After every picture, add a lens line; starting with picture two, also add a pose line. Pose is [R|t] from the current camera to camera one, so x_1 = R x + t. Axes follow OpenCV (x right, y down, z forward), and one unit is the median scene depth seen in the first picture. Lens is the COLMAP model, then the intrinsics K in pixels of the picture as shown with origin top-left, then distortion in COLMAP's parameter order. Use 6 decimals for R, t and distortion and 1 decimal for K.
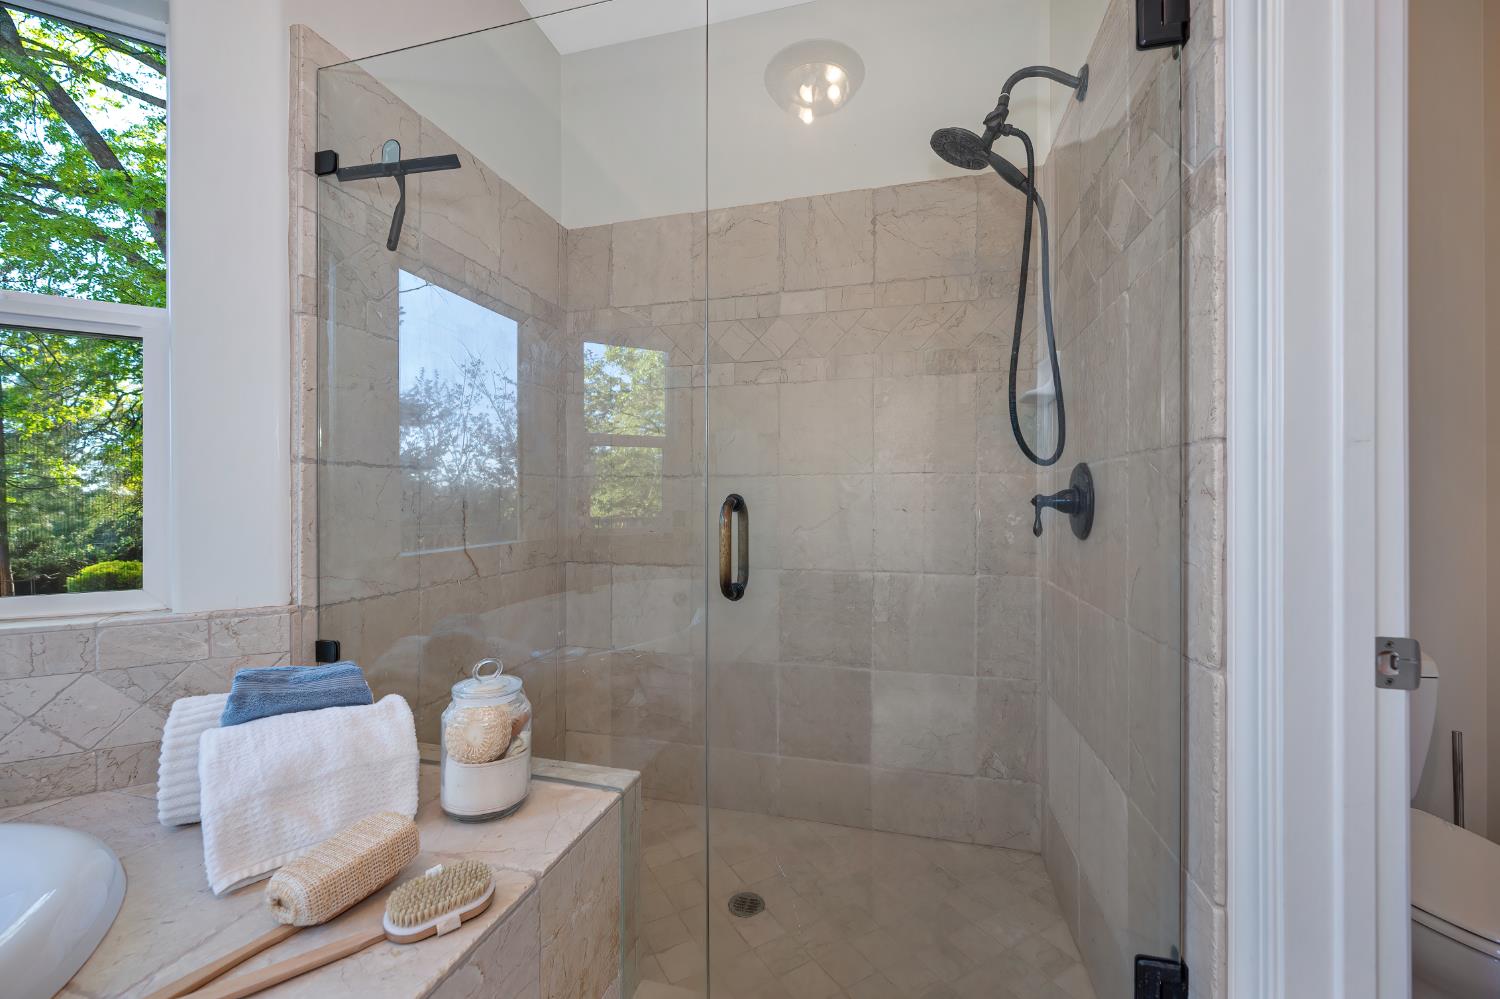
lens RADIAL K [[594.2, 0, 749.7], [0, 594.2, 499.4], [0, 0, 1]] dist [-0.002315, -0.000092]
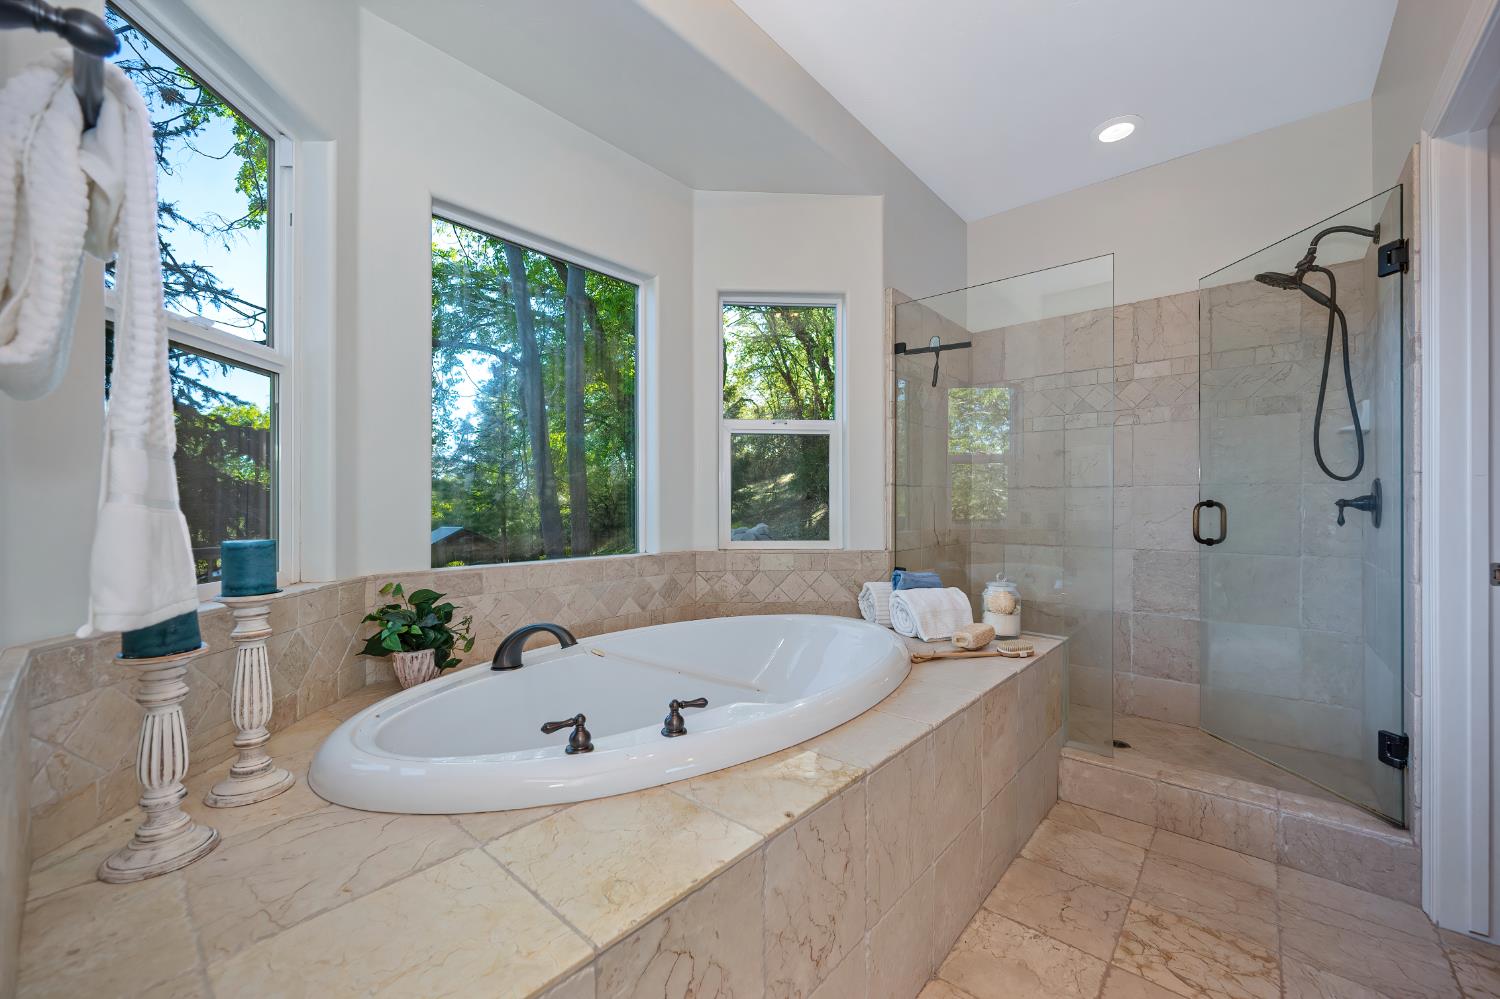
lens RADIAL K [[594.2, 0, 750.5], [0, 594.2, 503.5], [0, 0, 1]] dist [-0.002315, -0.000092]
pose [[0.898500, -0.000687, -0.438972, -0.223740], [0.000961, 0.999999, 0.000401, 0.001857], [0.438972, -0.000782, 0.898501, -1.074353]]
